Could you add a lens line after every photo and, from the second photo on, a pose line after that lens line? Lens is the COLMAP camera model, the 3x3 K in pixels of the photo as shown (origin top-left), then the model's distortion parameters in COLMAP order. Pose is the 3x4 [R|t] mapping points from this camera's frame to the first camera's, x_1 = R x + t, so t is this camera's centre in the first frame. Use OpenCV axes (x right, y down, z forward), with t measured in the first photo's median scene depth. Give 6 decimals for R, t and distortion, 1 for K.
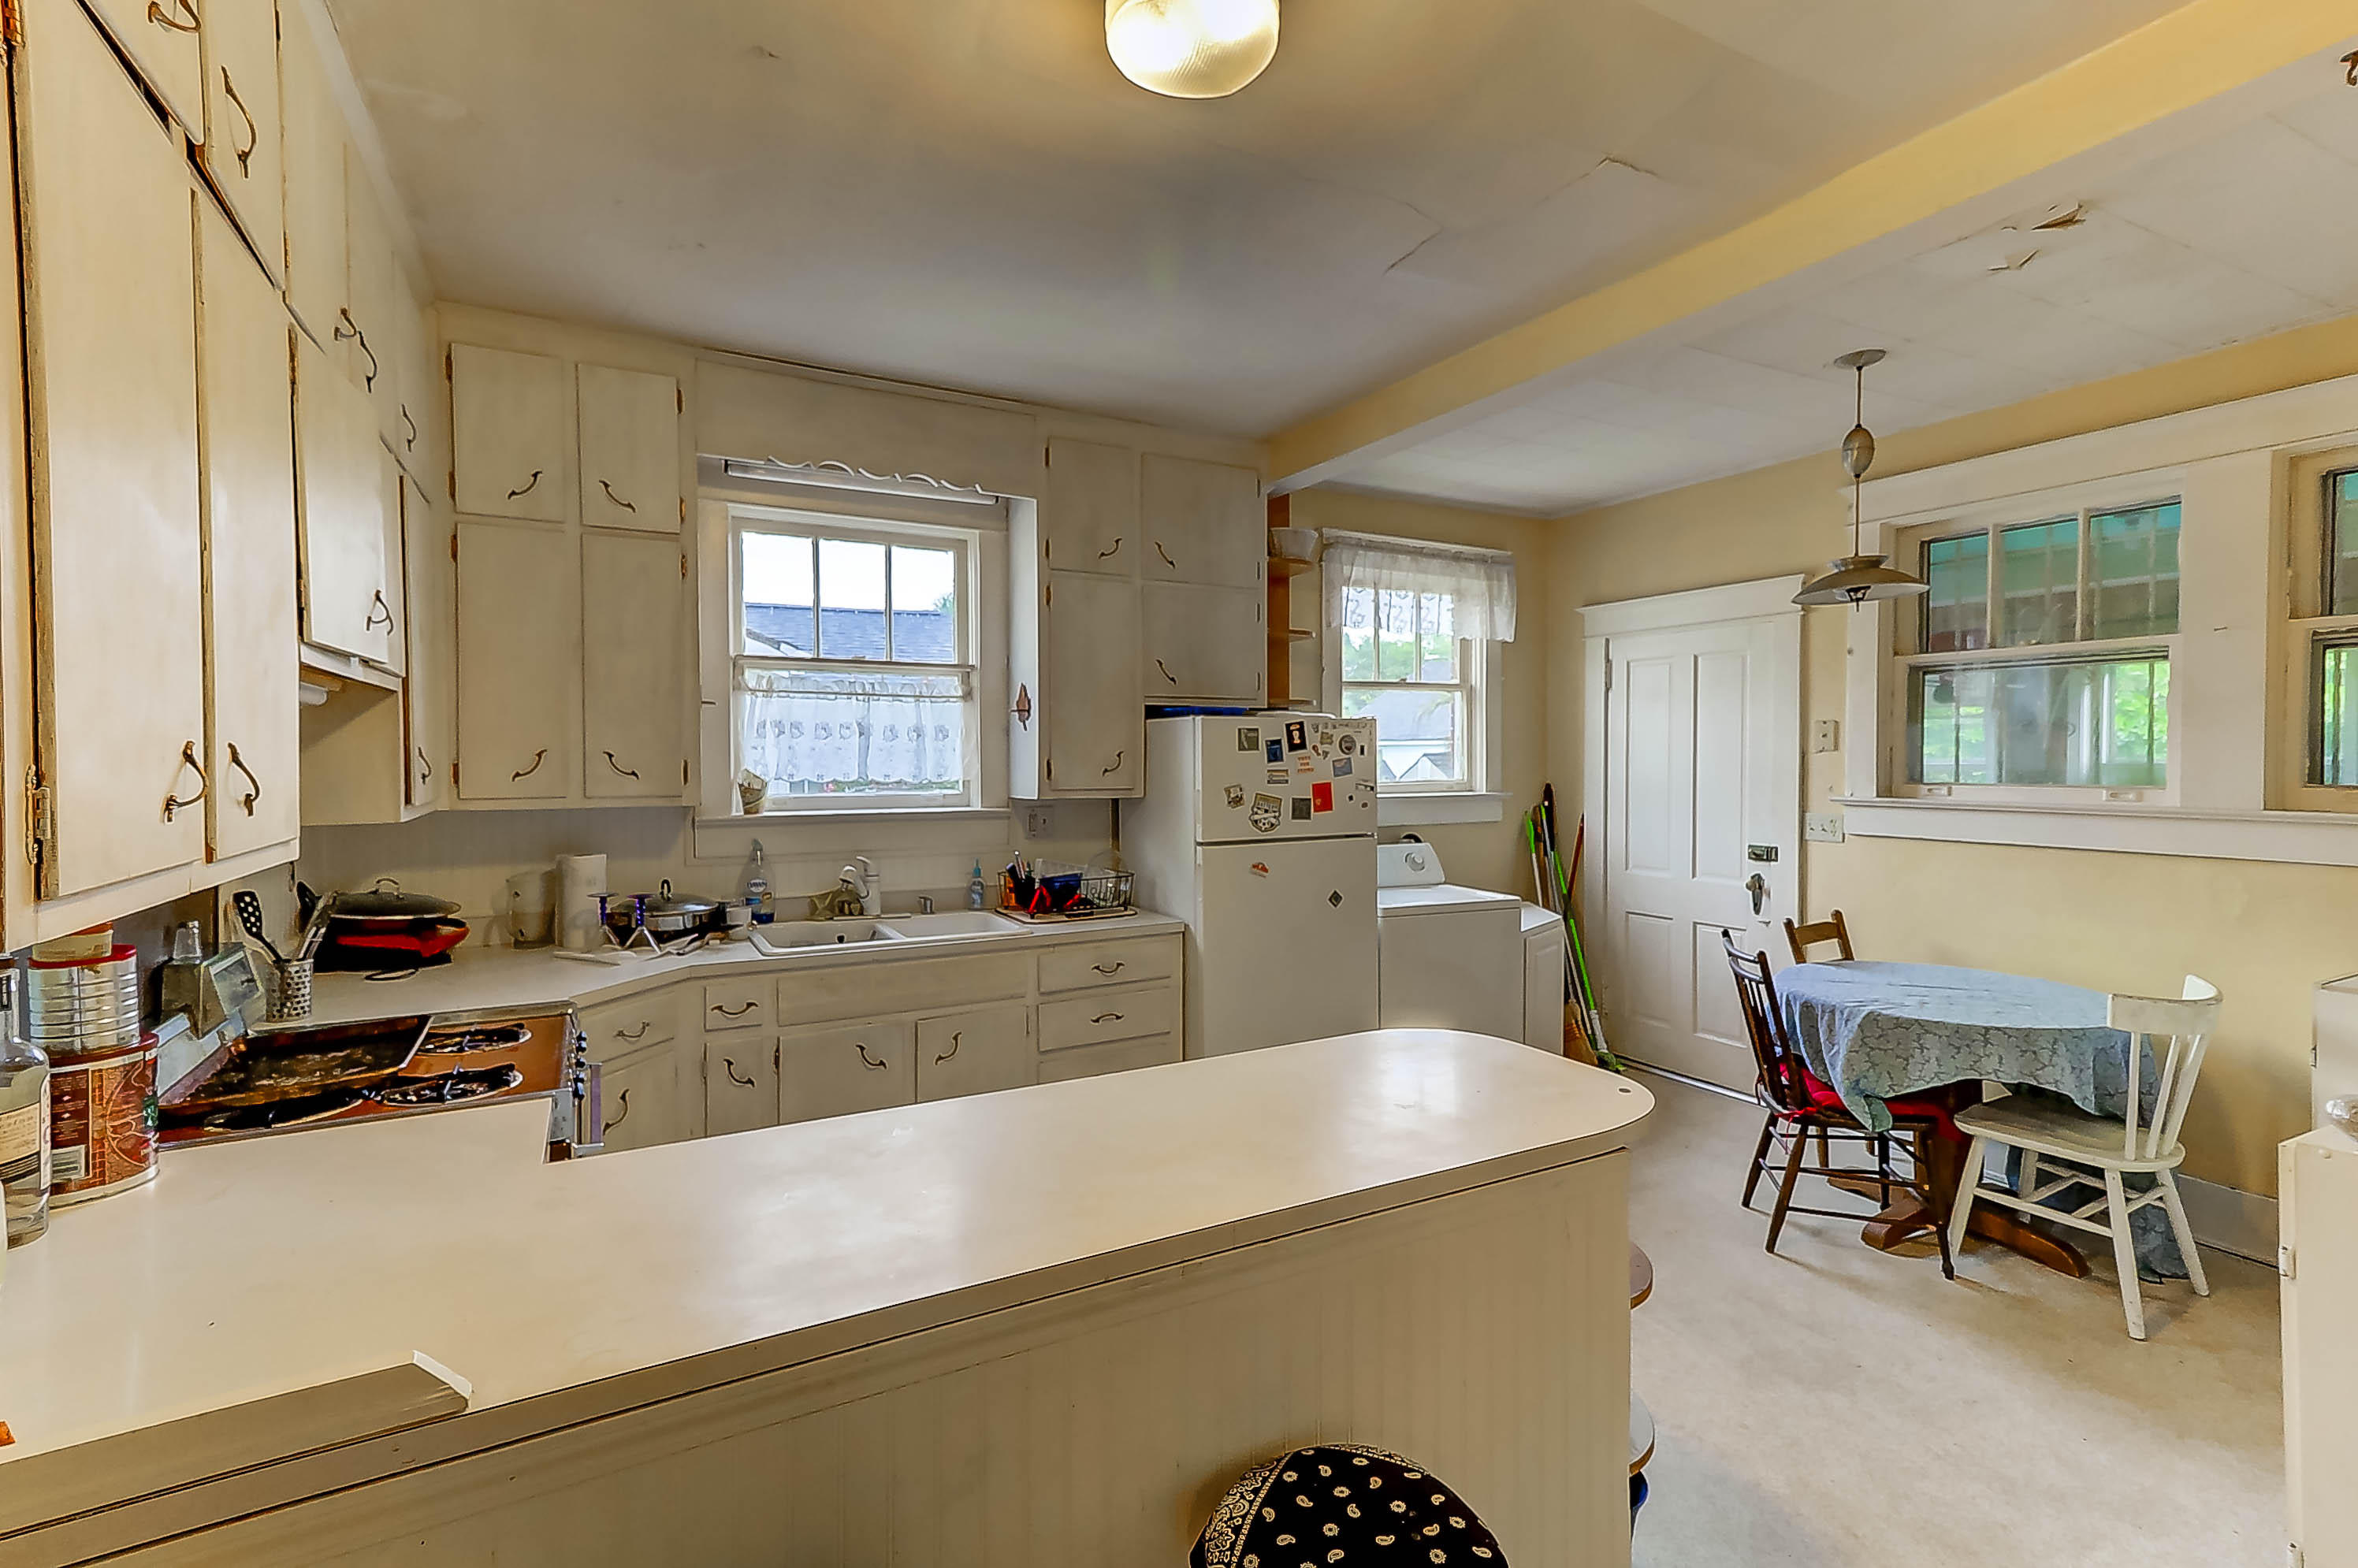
lens RADIAL K [[1077.0, 0, 1193.2], [0, 1077.0, 773.8], [0, 0, 1]] dist [0.006071, 0.000146]
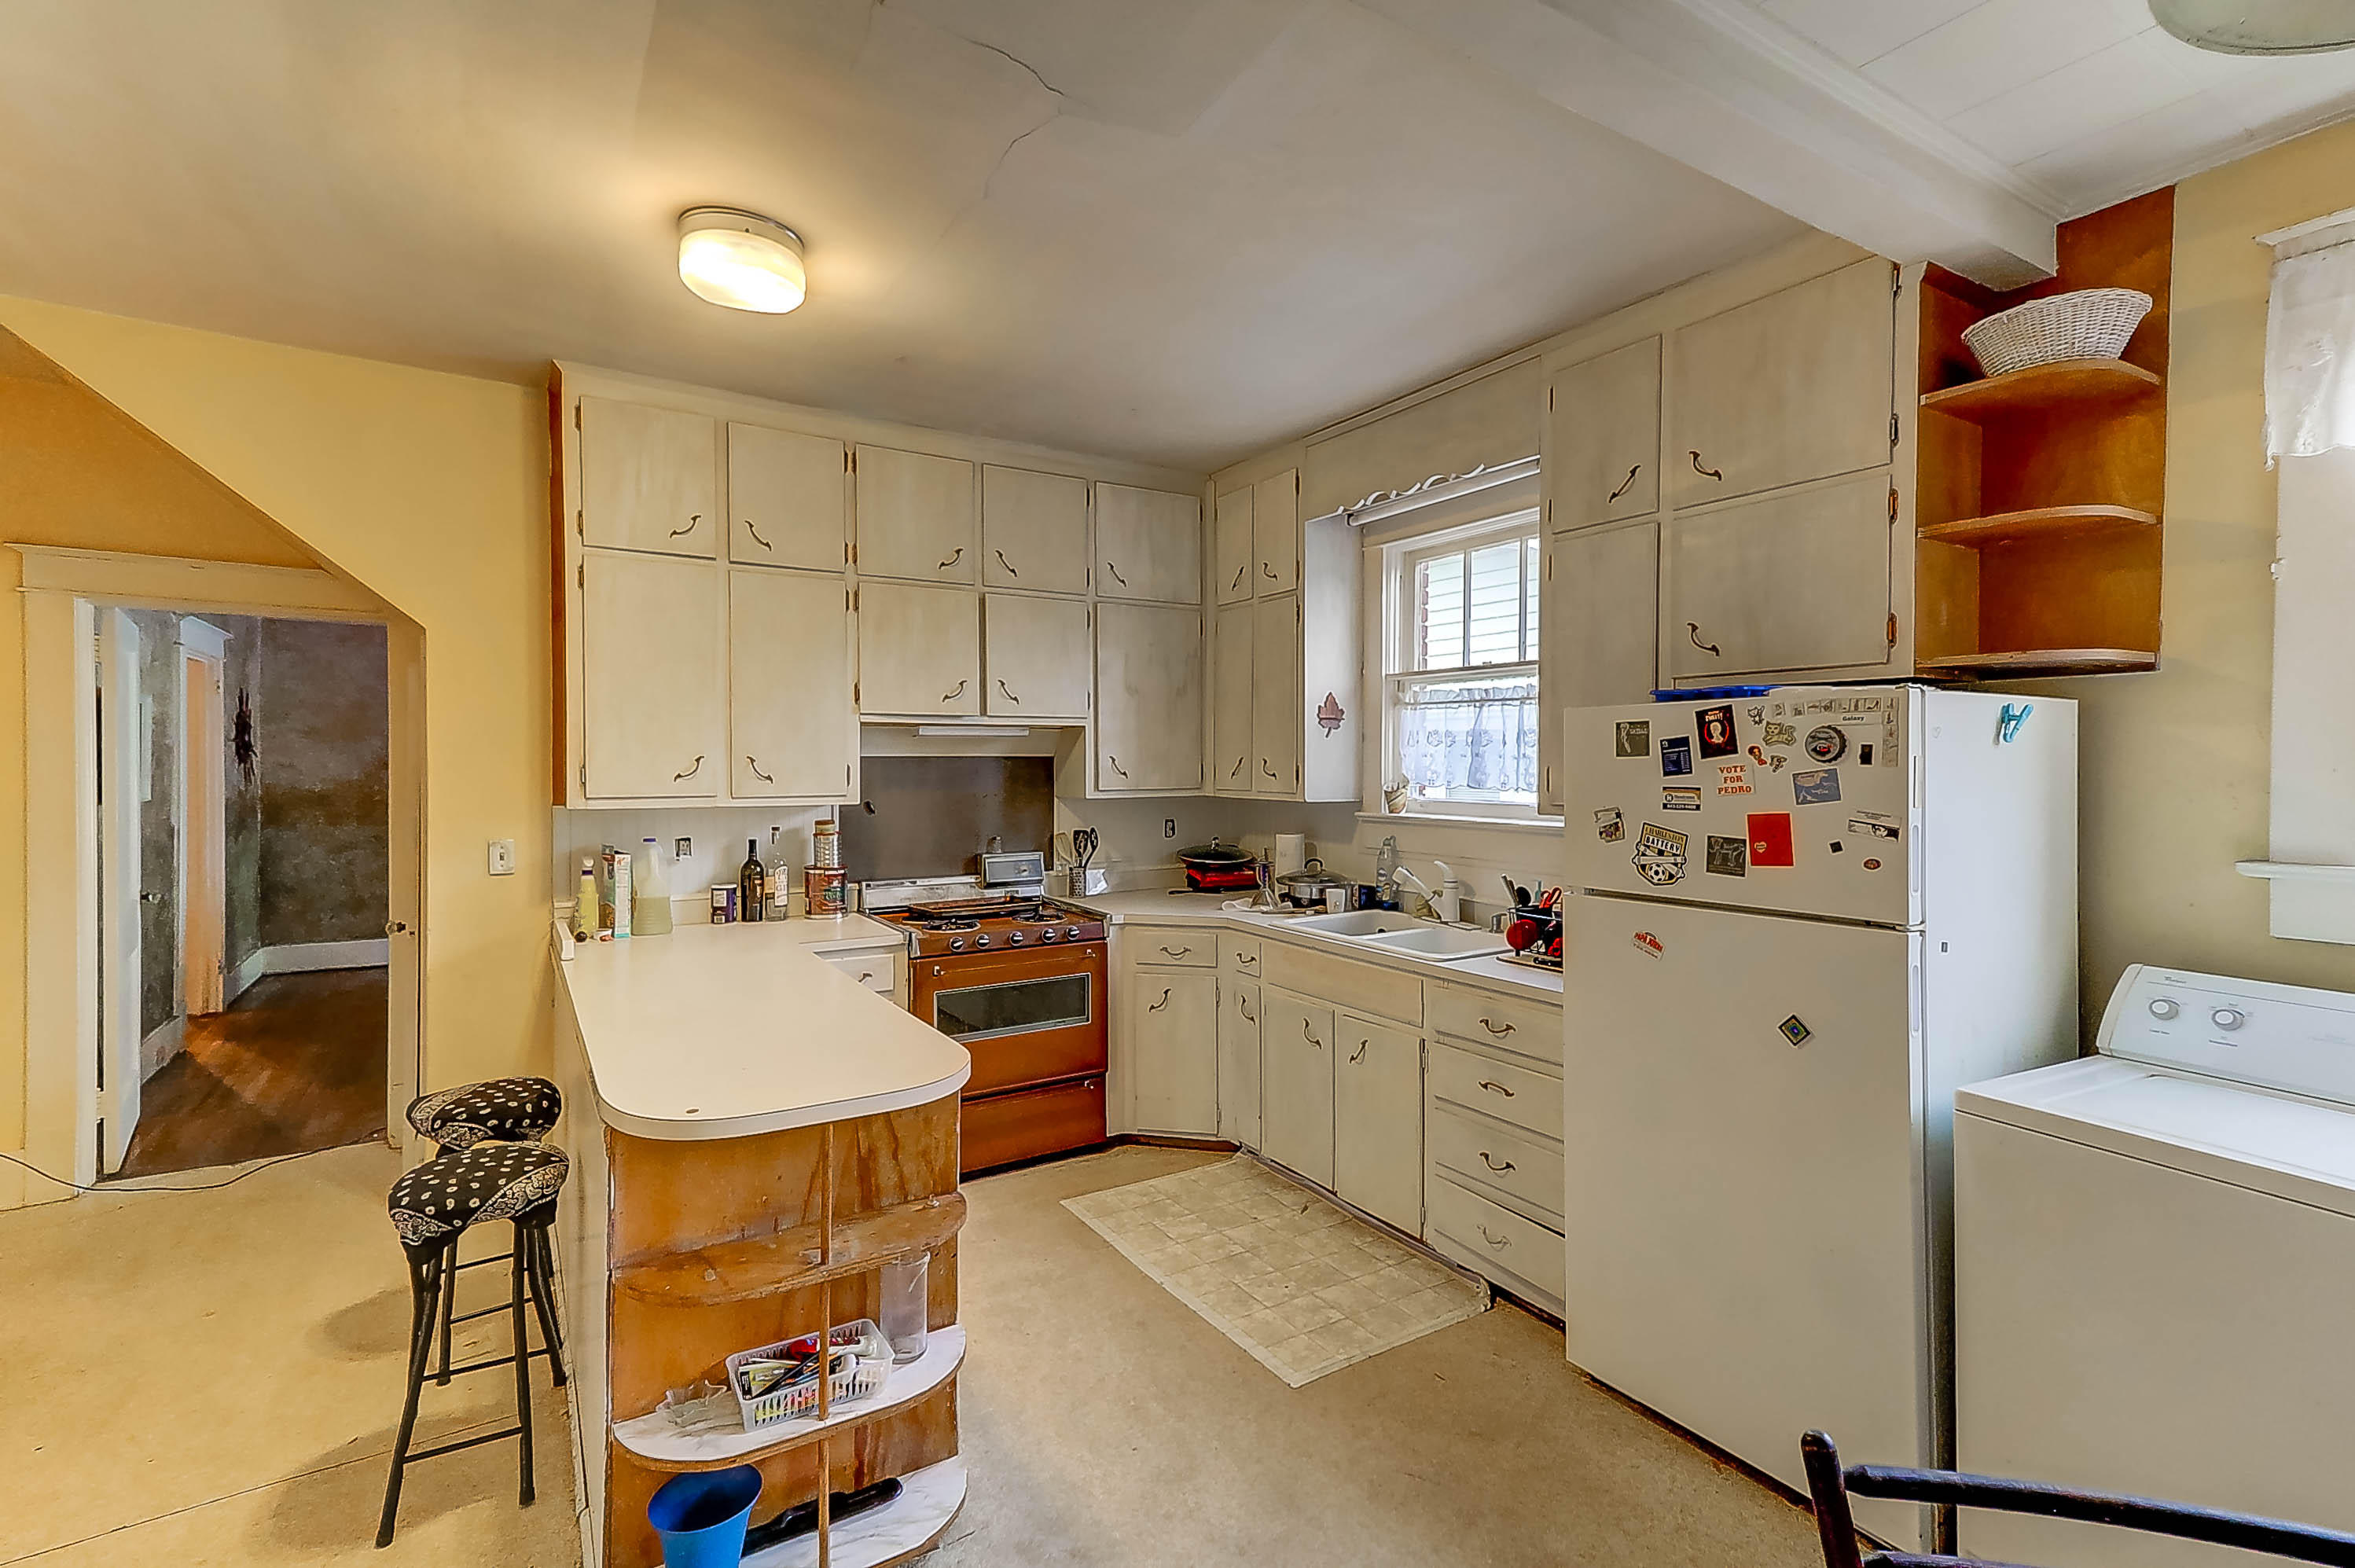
lens RADIAL K [[1075.6, 0, 1188.8], [0, 1075.6, 780.6], [0, 0, 1]] dist [0.006071, 0.000146]
pose [[0.046655, 0.018628, -0.998737, 0.673525], [-0.019409, 0.999654, 0.017738, -0.013017], [0.998722, 0.018557, 0.047001, 0.688731]]
